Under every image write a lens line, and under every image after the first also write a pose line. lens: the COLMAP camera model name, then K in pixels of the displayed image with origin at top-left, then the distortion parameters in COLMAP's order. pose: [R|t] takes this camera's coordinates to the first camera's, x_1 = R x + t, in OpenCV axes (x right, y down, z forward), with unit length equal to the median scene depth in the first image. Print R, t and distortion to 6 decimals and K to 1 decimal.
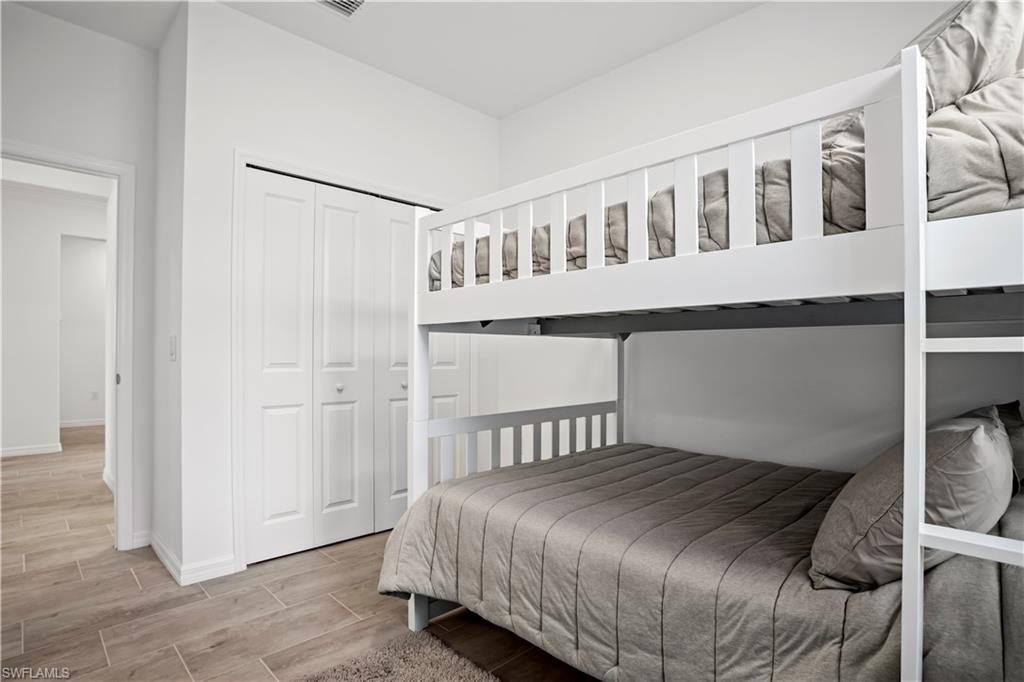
lens RADIAL K [[512.9, 0, 512.0], [0, 512.9, 341.0], [0, 0, 1]] dist [-0.086756, 0.016454]
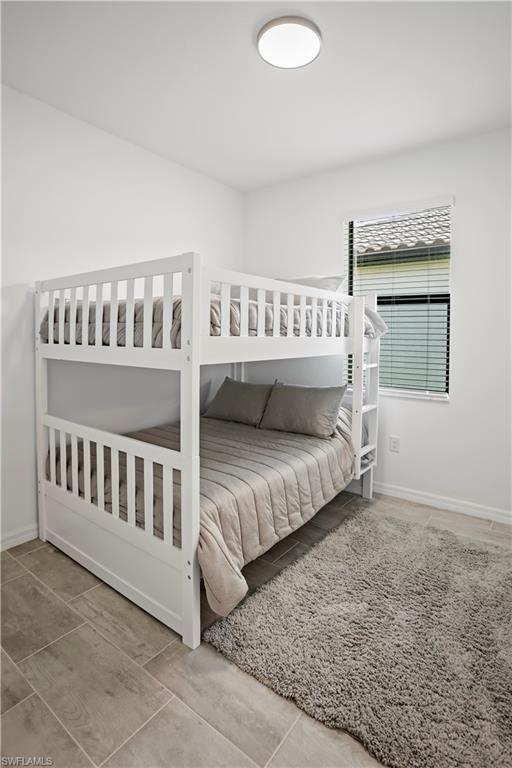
lens RADIAL K [[393.7, 0, 255.5], [0, 393.7, 365.8], [0, 0, 1]] dist [-0.052916, 0.017169]
pose [[-0.140601, -0.071267, 0.987498, -1.306683], [-0.024399, 0.997352, 0.068505, -0.118716], [-0.989766, -0.014462, -0.141967, 1.302781]]
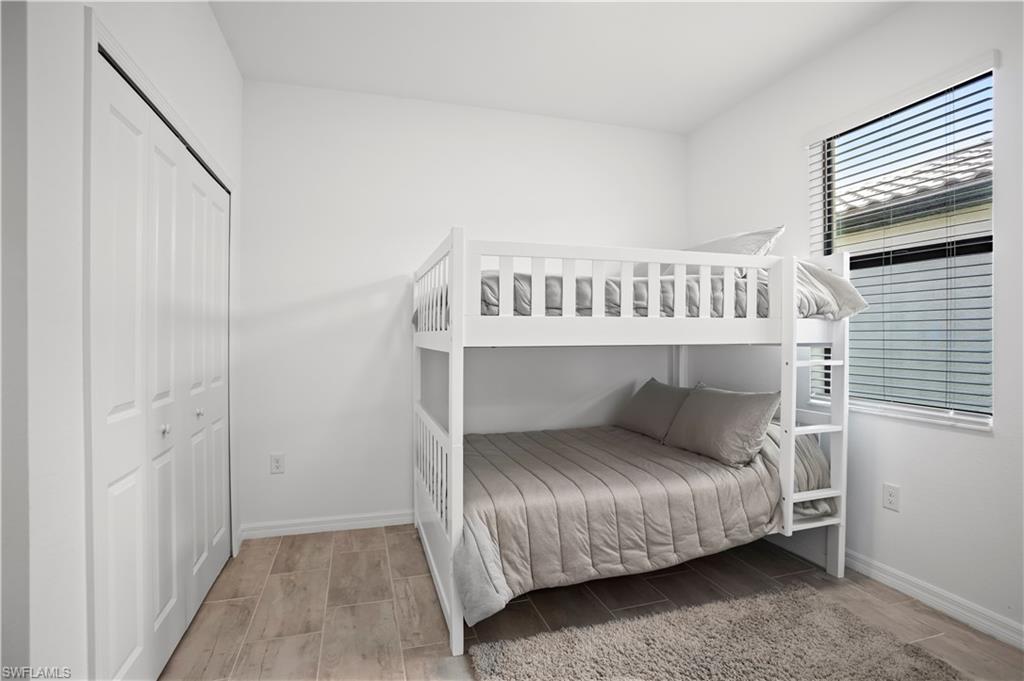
lens RADIAL K [[509.2, 0, 512.0], [0, 509.2, 340.5], [0, 0, 1]] dist [-0.114620, 0.061028]
pose [[0.468282, -0.004414, 0.883568, -1.315580], [-0.014436, 0.999816, 0.012646, -0.076336], [-0.883461, -0.018677, 0.468132, 0.598513]]
